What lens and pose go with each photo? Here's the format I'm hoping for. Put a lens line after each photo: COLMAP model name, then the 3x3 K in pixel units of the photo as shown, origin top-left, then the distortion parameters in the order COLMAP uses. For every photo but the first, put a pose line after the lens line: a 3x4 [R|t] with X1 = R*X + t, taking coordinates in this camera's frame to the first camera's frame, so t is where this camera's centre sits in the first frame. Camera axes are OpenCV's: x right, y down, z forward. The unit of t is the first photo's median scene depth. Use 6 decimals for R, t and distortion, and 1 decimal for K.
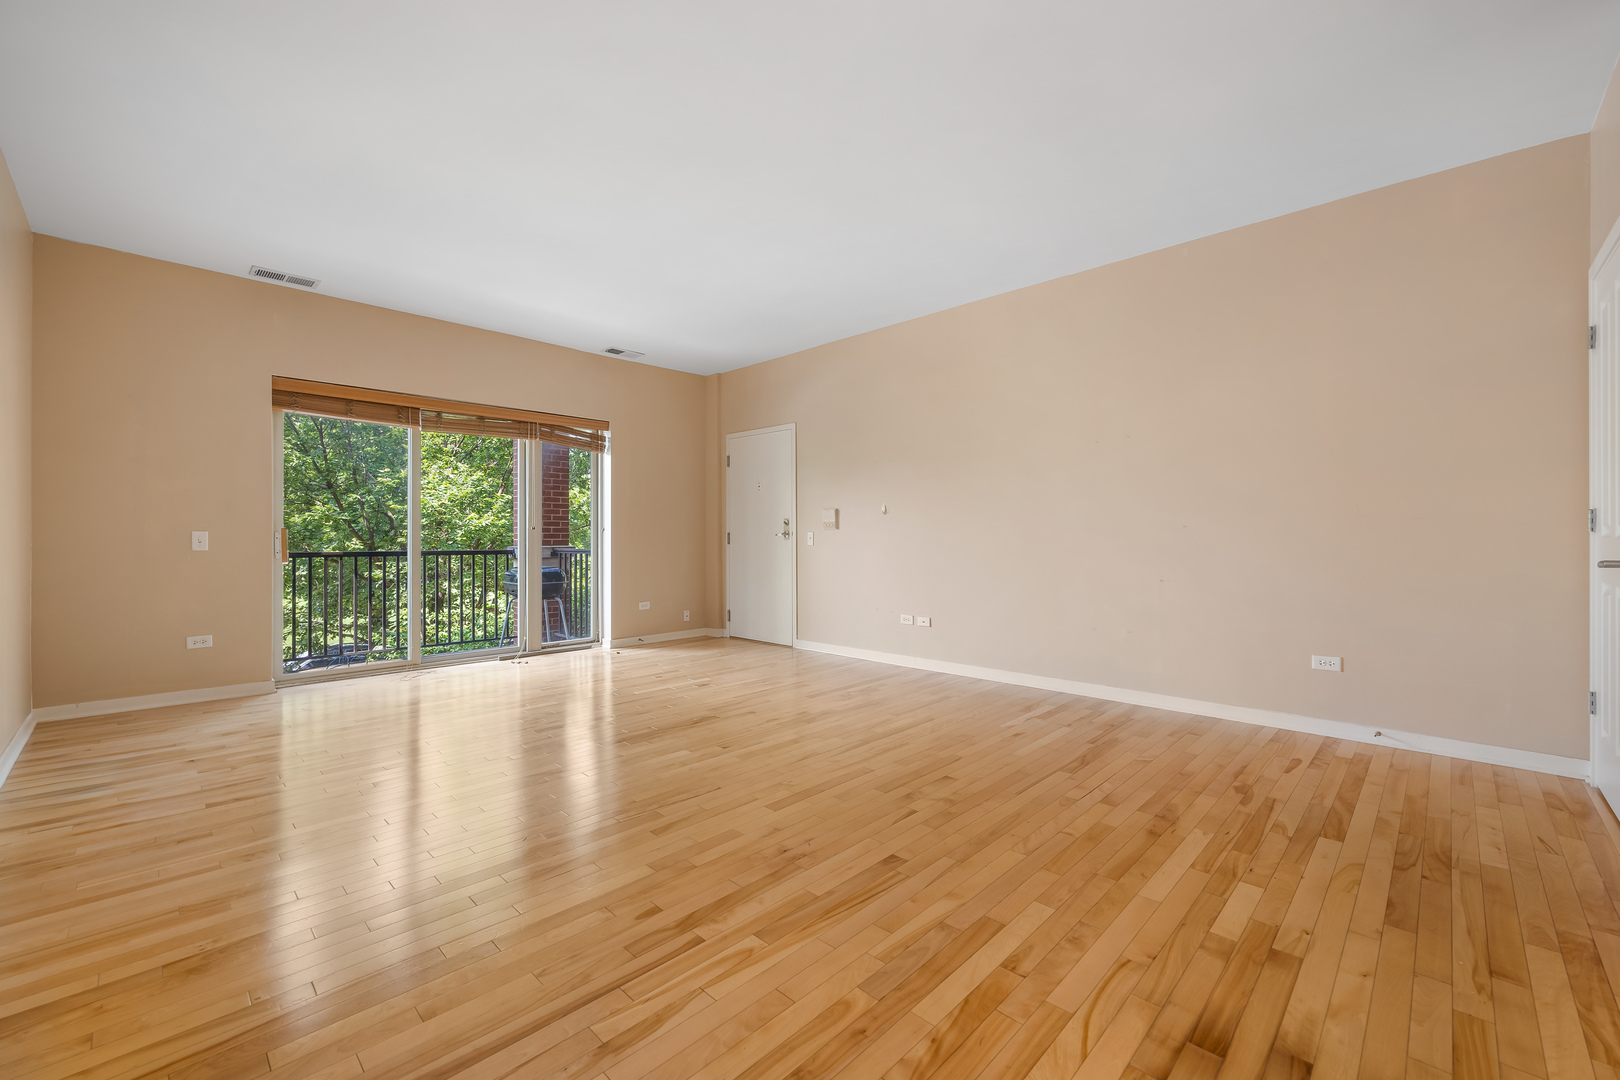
lens RADIAL K [[659.1, 0, 811.6], [0, 659.1, 548.7], [0, 0, 1]] dist [-0.002588, -0.000213]
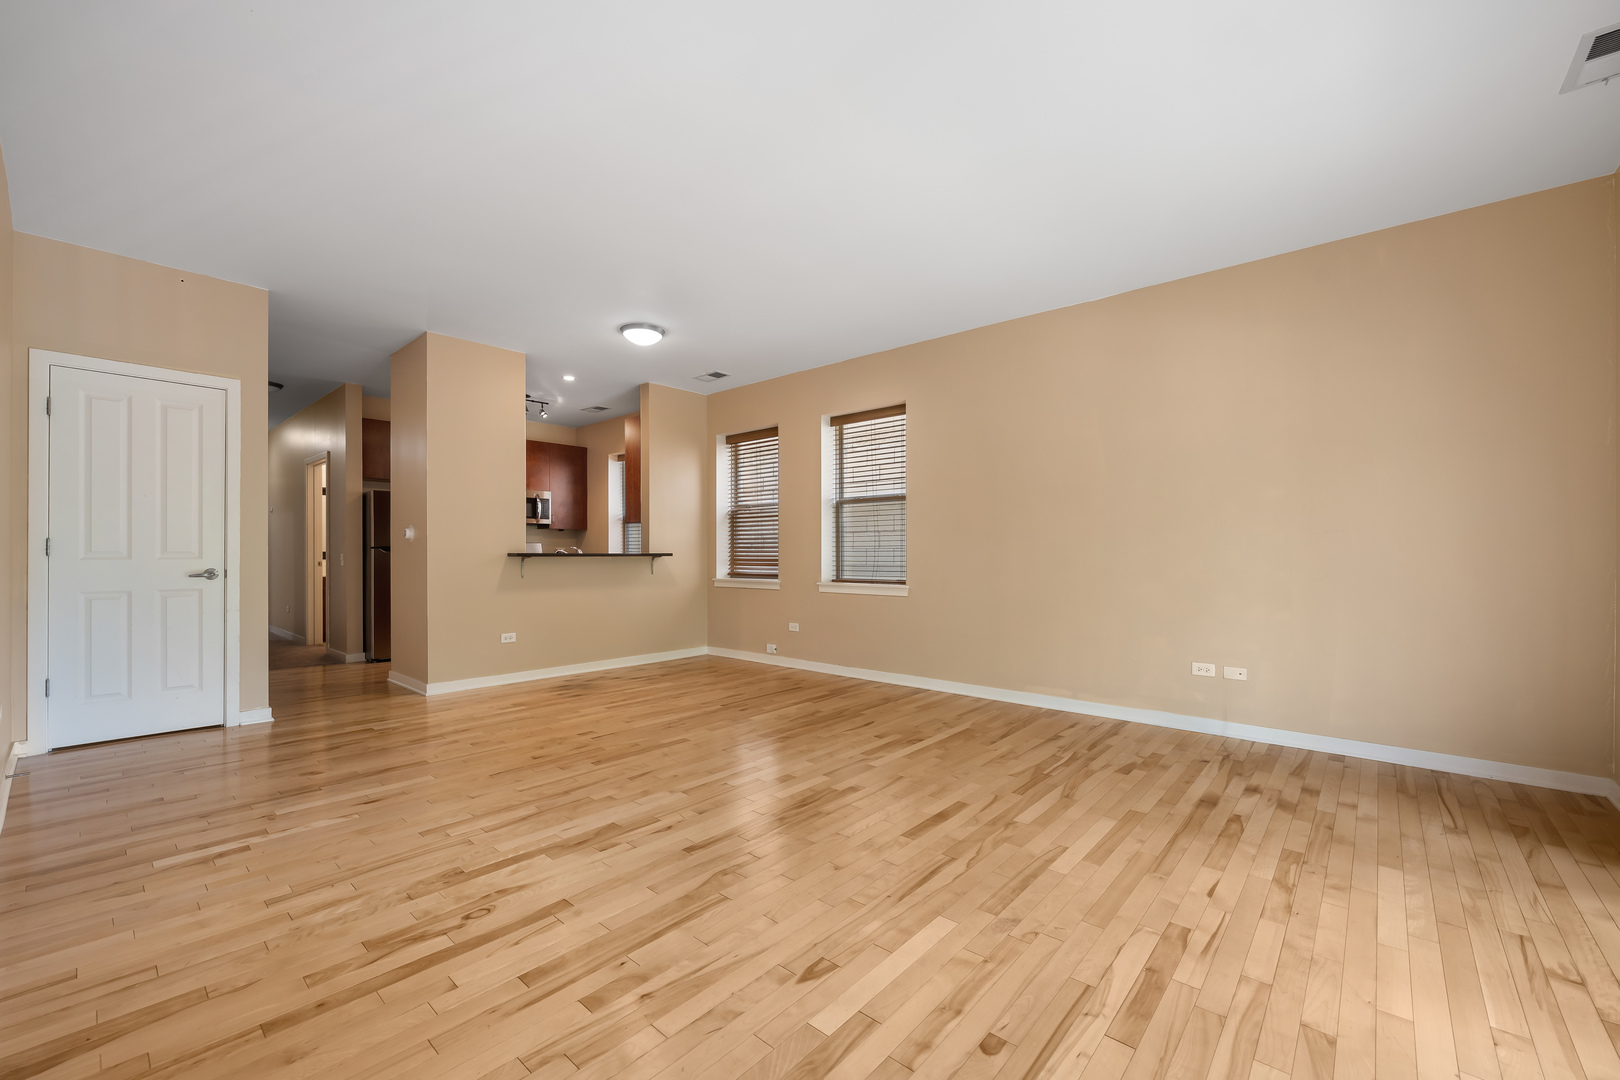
lens RADIAL K [[648.0, 0, 800.0], [0, 648.0, 555.5], [0, 0, 1]] dist [-0.000736, 0.000004]
pose [[-0.999280, 0.002029, -0.037895, -0.225600], [0.001104, 0.999701, 0.024434, -0.053083], [0.037933, 0.024375, -0.998983, 2.114881]]
